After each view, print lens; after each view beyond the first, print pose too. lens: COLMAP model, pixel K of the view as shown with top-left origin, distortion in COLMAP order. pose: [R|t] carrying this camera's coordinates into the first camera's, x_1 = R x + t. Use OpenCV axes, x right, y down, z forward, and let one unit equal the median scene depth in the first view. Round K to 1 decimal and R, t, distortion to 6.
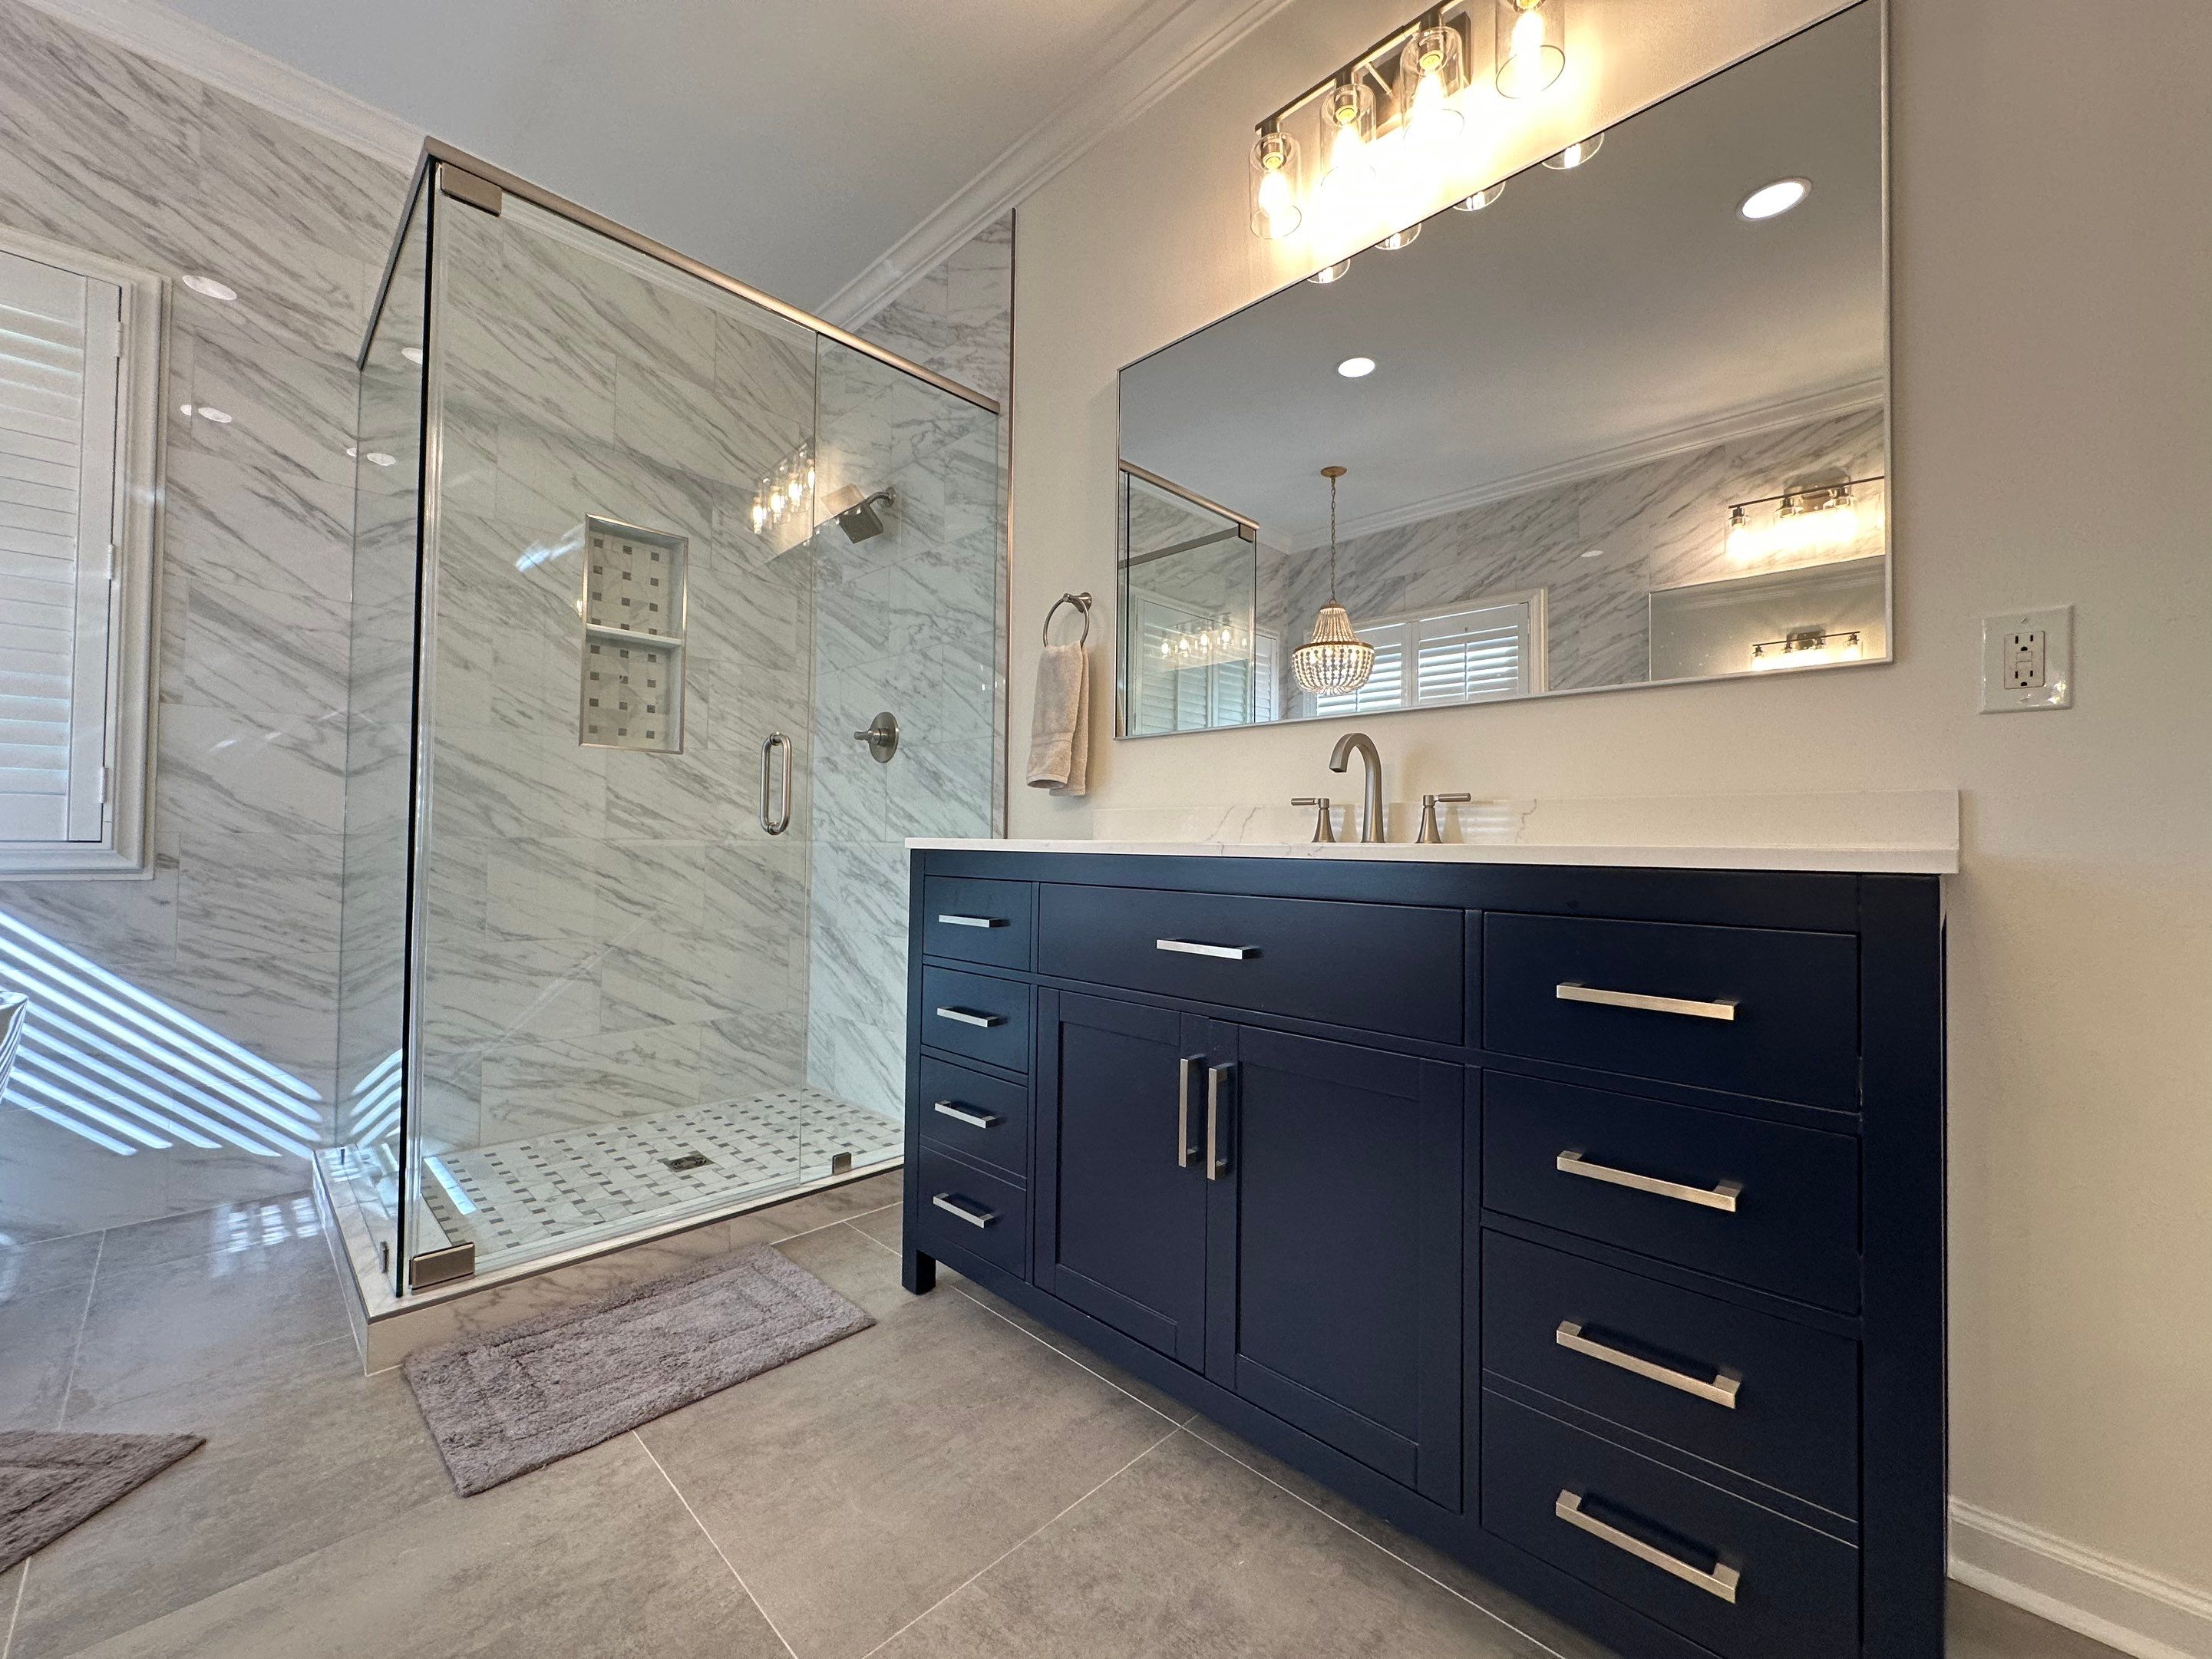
lens RADIAL K [[881.9, 0, 1104.1], [0, 881.9, 827.7], [0, 0, 1]] dist [-0.000864, 0.000362]
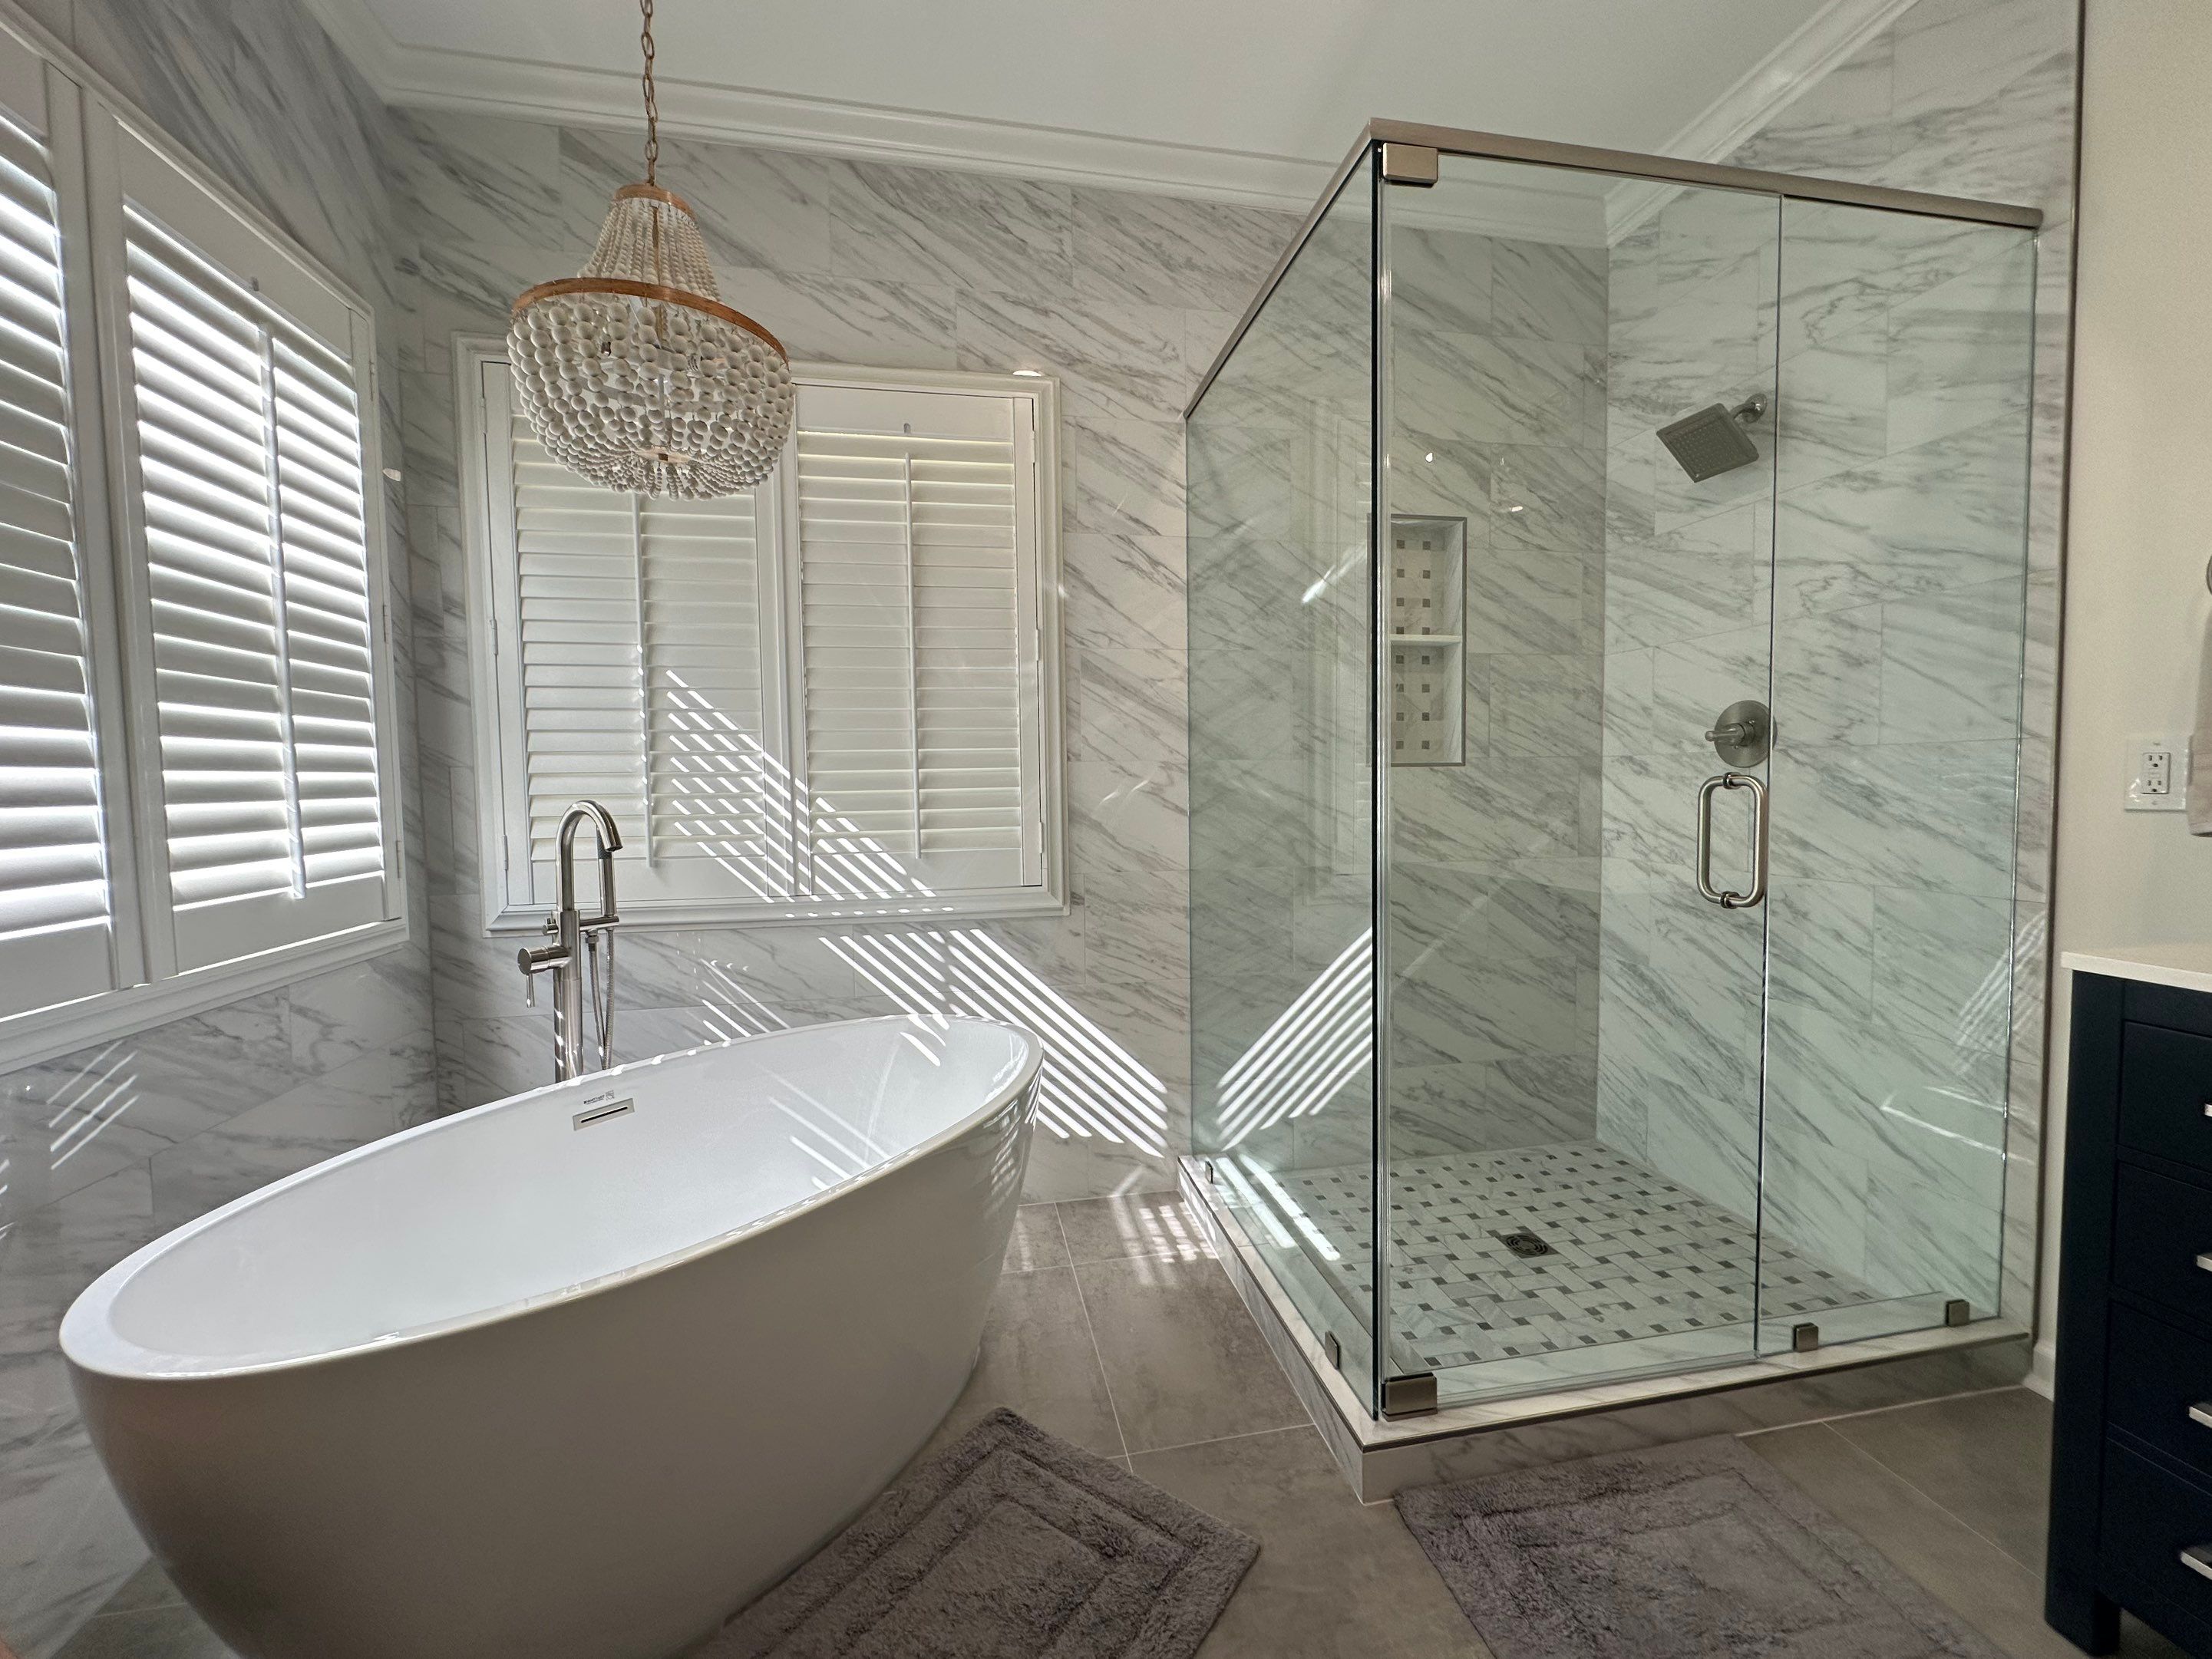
lens RADIAL K [[883.0, 0, 1106.1], [0, 883.0, 826.1], [0, 0, 1]] dist [0.001158, -0.000573]
pose [[0.821752, 0.003271, -0.569836, -0.297585], [0.036989, 0.997568, 0.059068, -0.098745], [0.568643, -0.069616, 0.819633, 0.063979]]
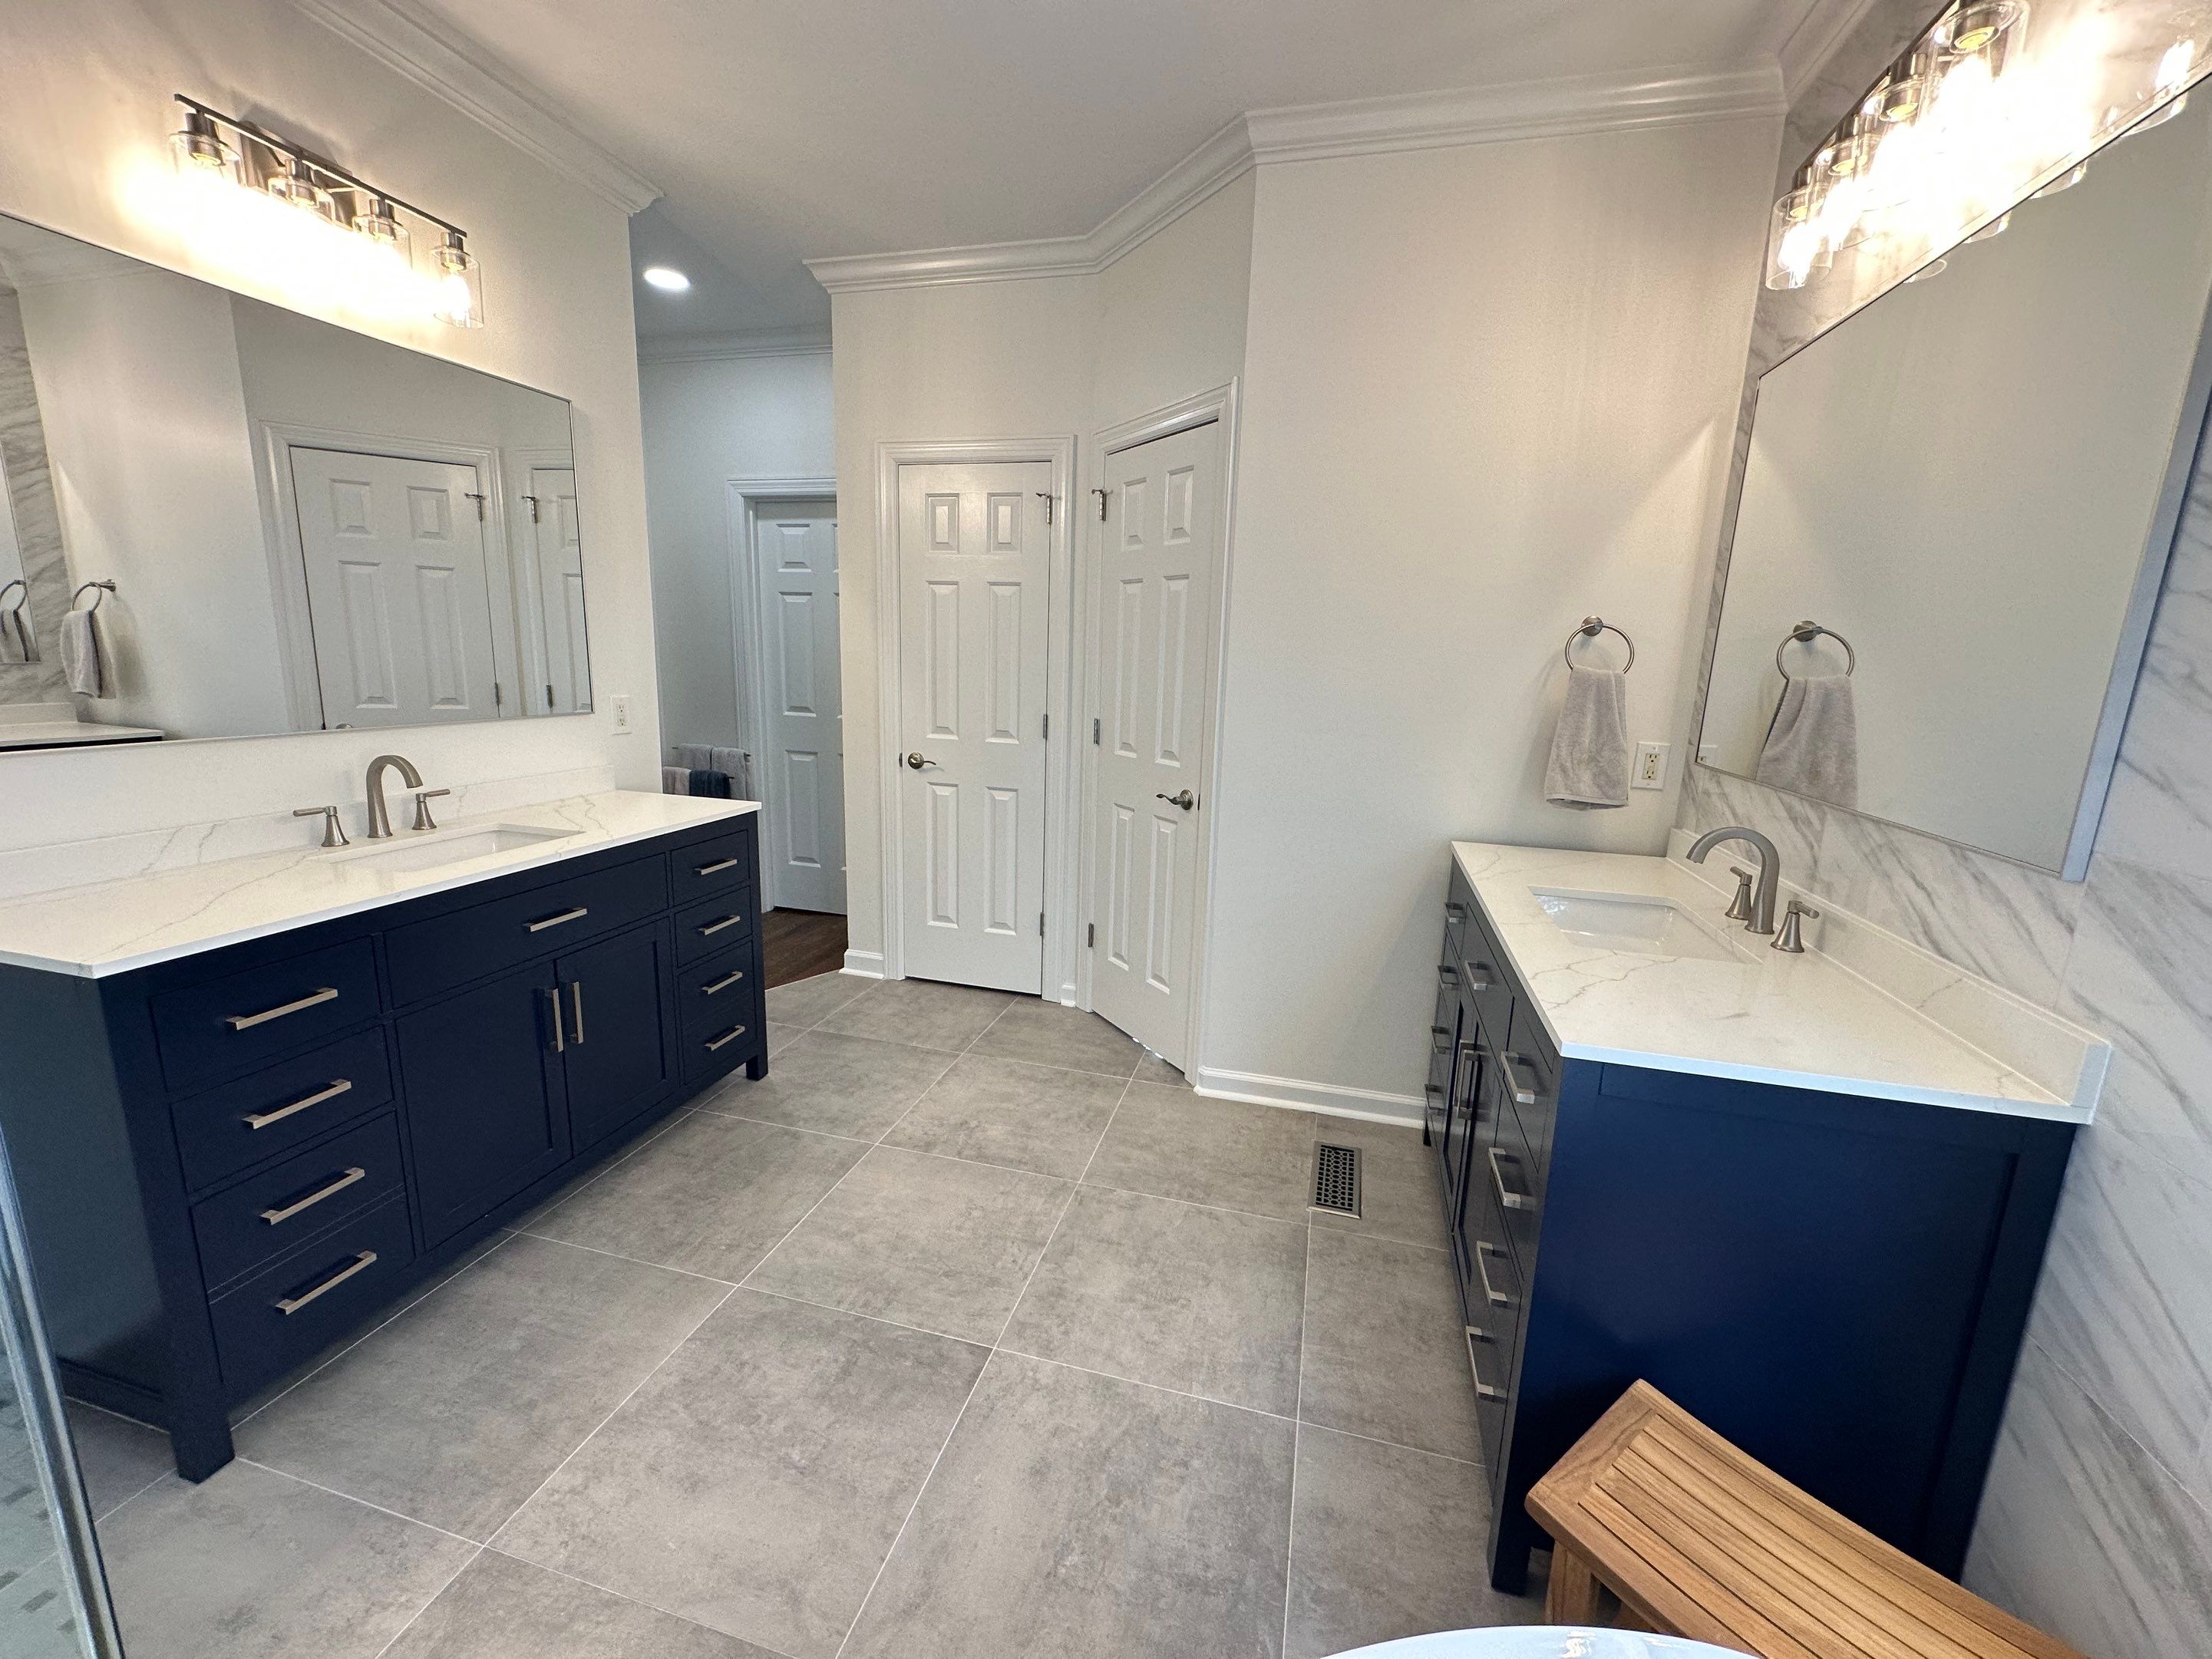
lens RADIAL K [[888.8, 0, 1106.5], [0, 888.8, 826.9], [0, 0, 1]] dist [-0.003750, 0.000669]
pose [[-0.489786, -0.200005, 0.848591, -0.834994], [-0.057953, 0.978647, 0.197209, -0.196993], [-0.869914, 0.047412, -0.490919, 0.441180]]
